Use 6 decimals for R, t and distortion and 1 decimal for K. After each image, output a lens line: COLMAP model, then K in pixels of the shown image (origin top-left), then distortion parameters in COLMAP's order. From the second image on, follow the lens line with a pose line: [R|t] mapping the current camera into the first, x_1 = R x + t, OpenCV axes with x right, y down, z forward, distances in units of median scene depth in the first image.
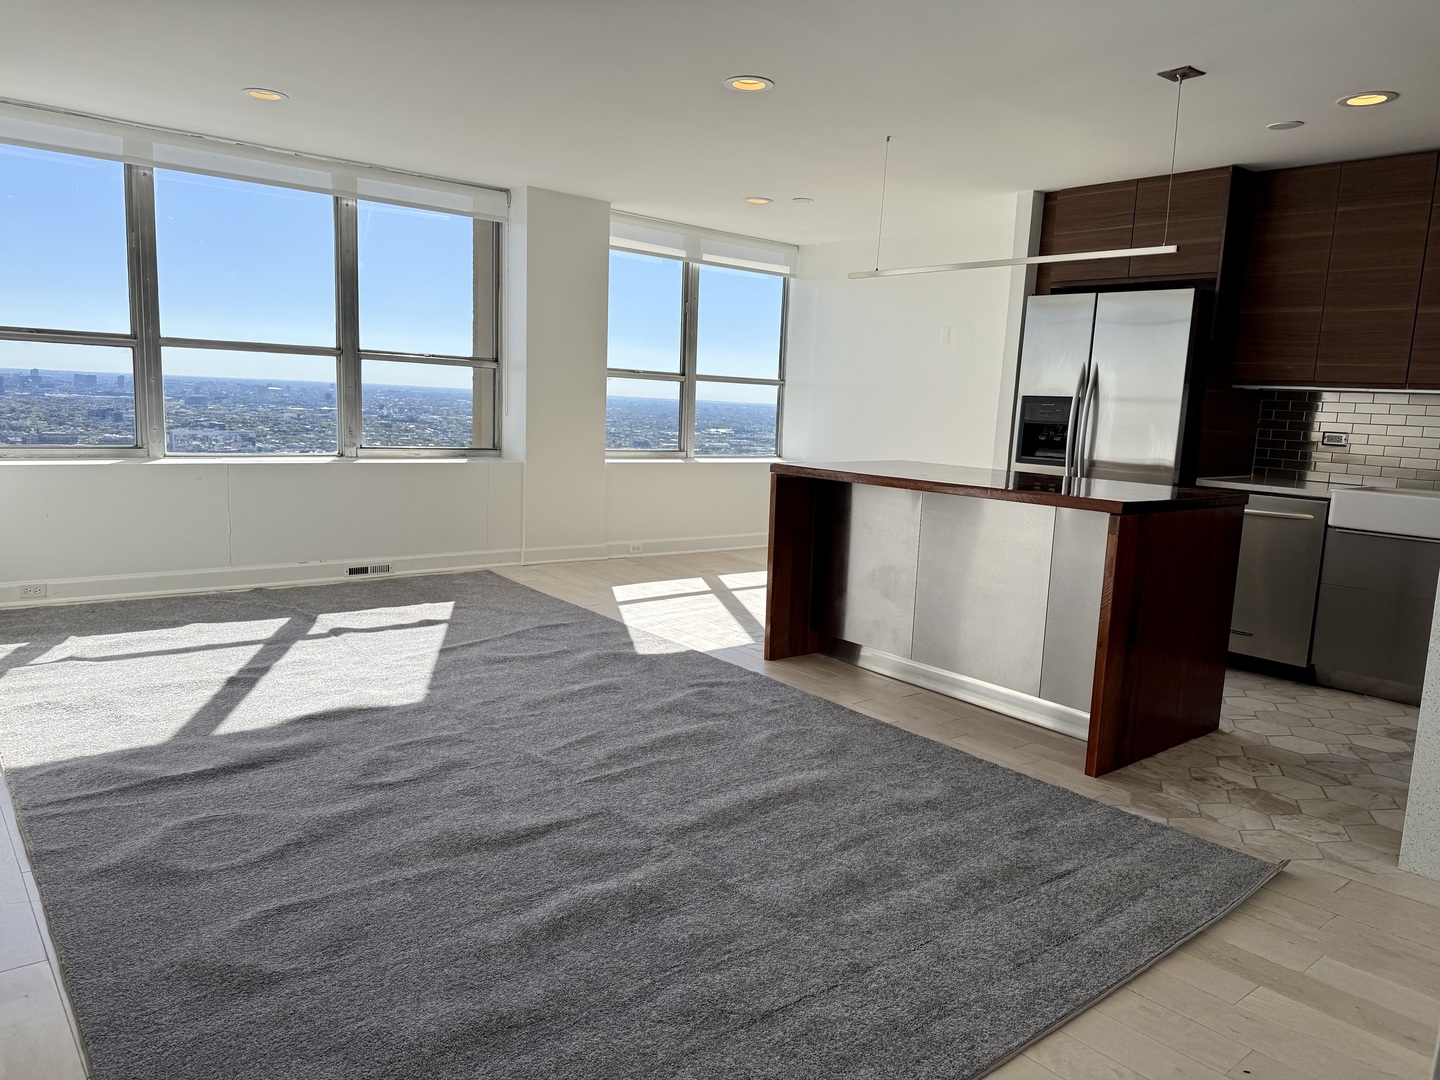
lens RADIAL K [[1010.2, 0, 720.0], [0, 1010.2, 540.0], [0, 0, 1]] dist [0.120275, -0.176598]
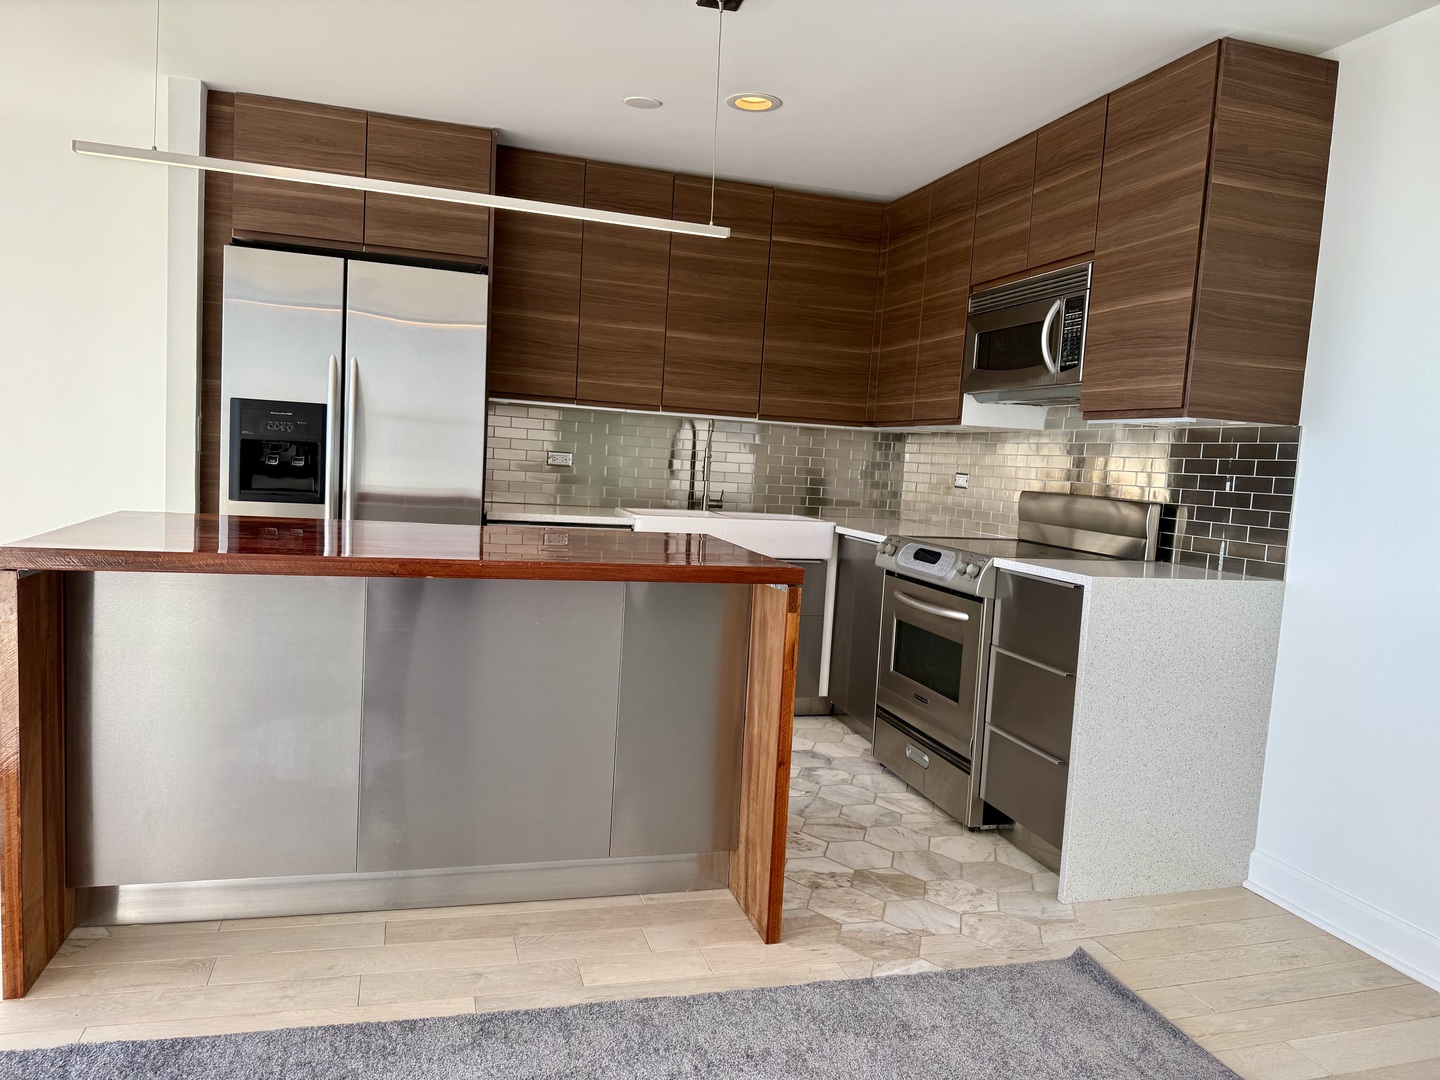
lens RADIAL K [[1010.2, 0, 720.0], [0, 1010.2, 540.0], [0, 0, 1]] dist [0.120275, -0.176598]
pose [[0.400365, -0.096603, 0.911250, -0.197520], [0.087683, 0.993903, 0.066841, -0.072665], [-0.912151, 0.053140, 0.406395, 0.488950]]
